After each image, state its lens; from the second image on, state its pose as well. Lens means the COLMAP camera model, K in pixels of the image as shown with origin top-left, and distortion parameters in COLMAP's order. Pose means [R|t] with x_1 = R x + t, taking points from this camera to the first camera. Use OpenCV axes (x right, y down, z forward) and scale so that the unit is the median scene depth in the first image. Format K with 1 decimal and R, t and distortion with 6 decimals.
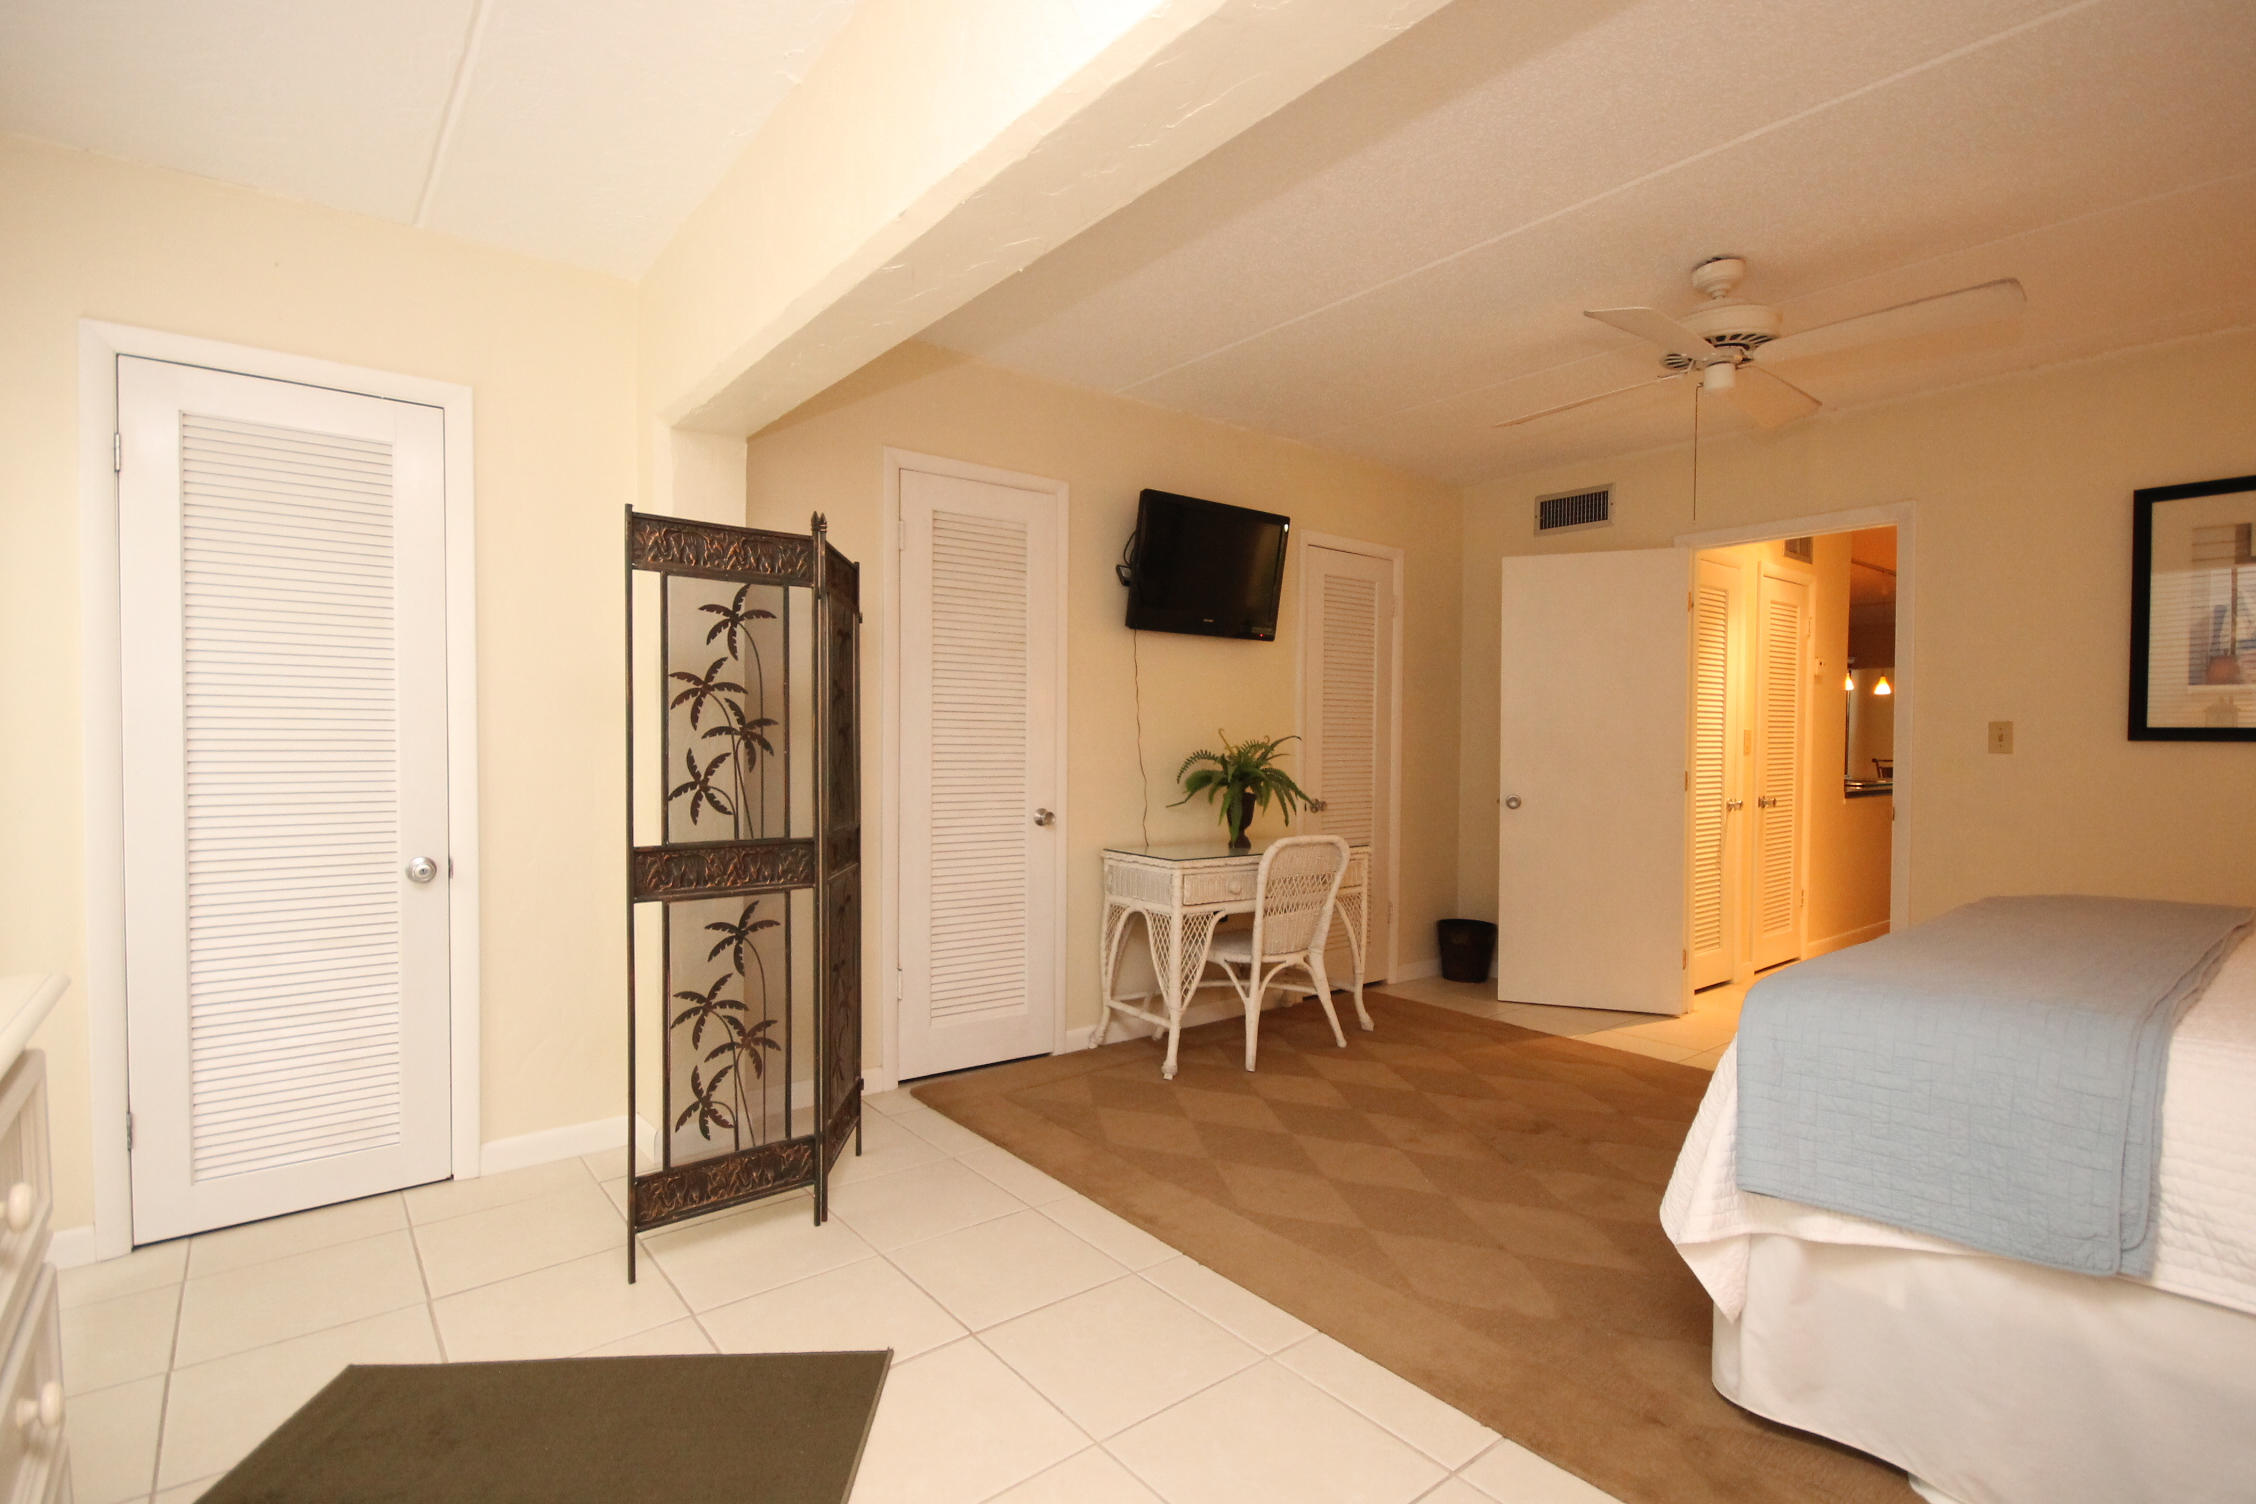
lens RADIAL K [[1065.7, 0, 1116.7], [0, 1065.7, 769.4], [0, 0, 1]] dist [0.003279, -0.004242]
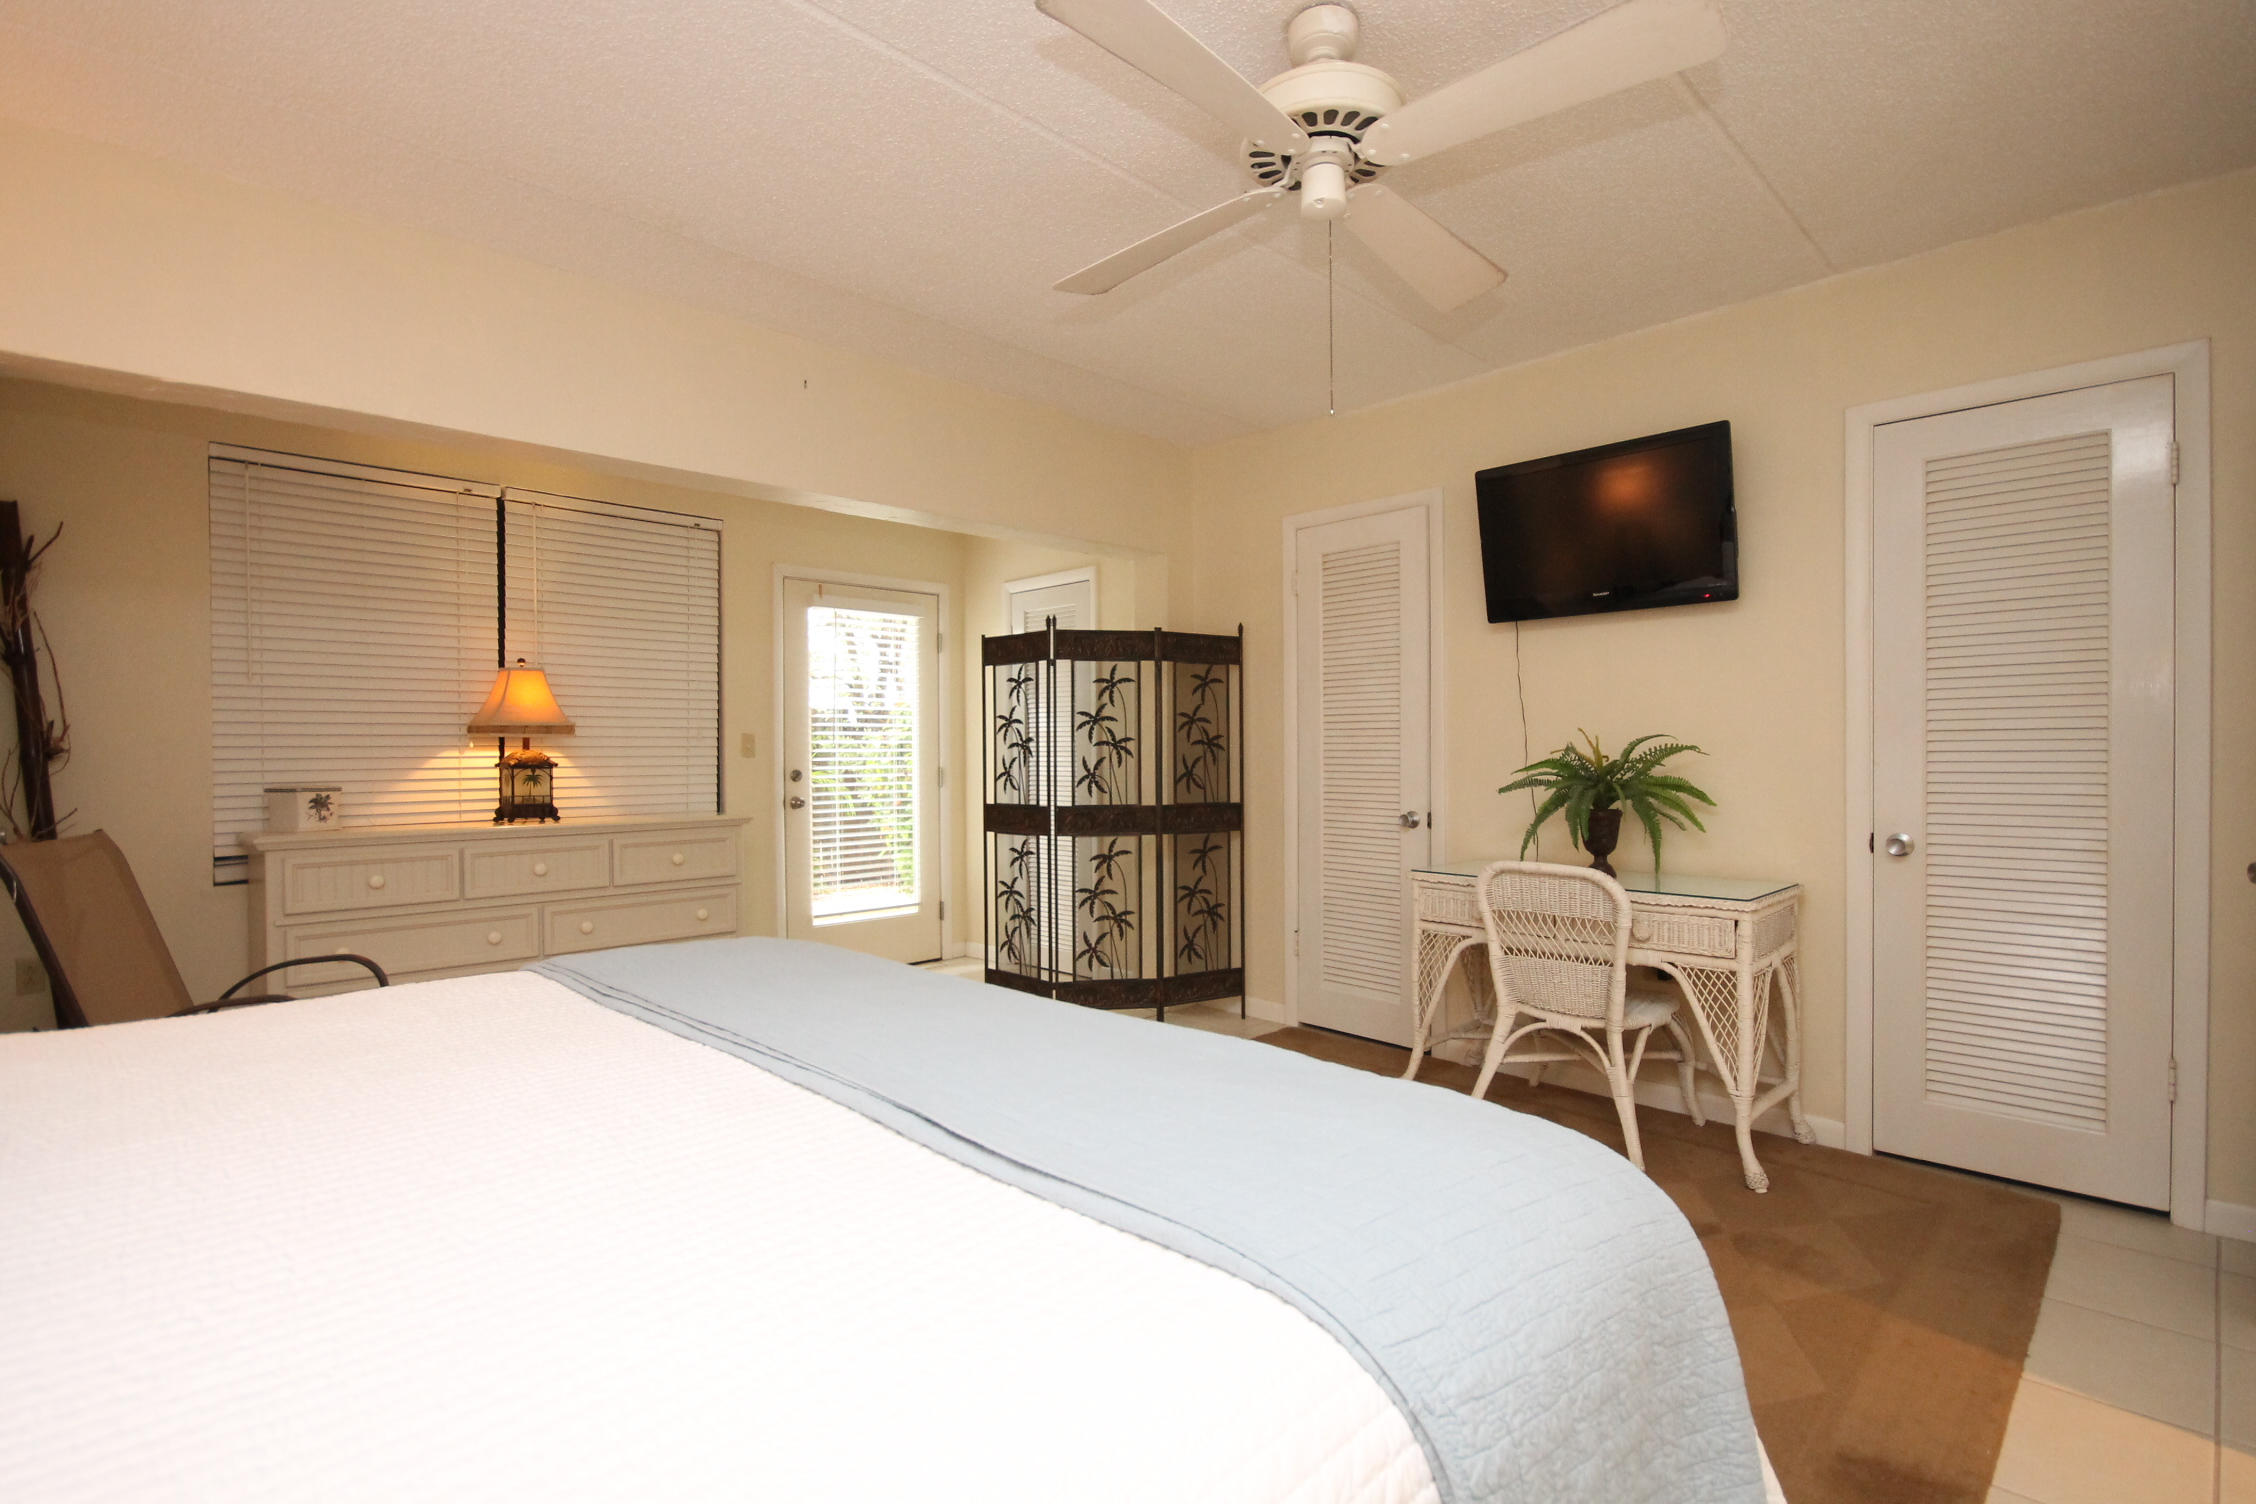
lens RADIAL K [[1065.7, 0, 1137.2], [0, 1065.7, 765.8], [0, 0, 1]] dist [0.003279, -0.004242]
pose [[0.116702, 0.005446, -0.993152, 1.456551], [-0.018862, 0.999817, 0.003266, -0.009706], [0.992988, 0.018351, 0.116783, 0.964508]]
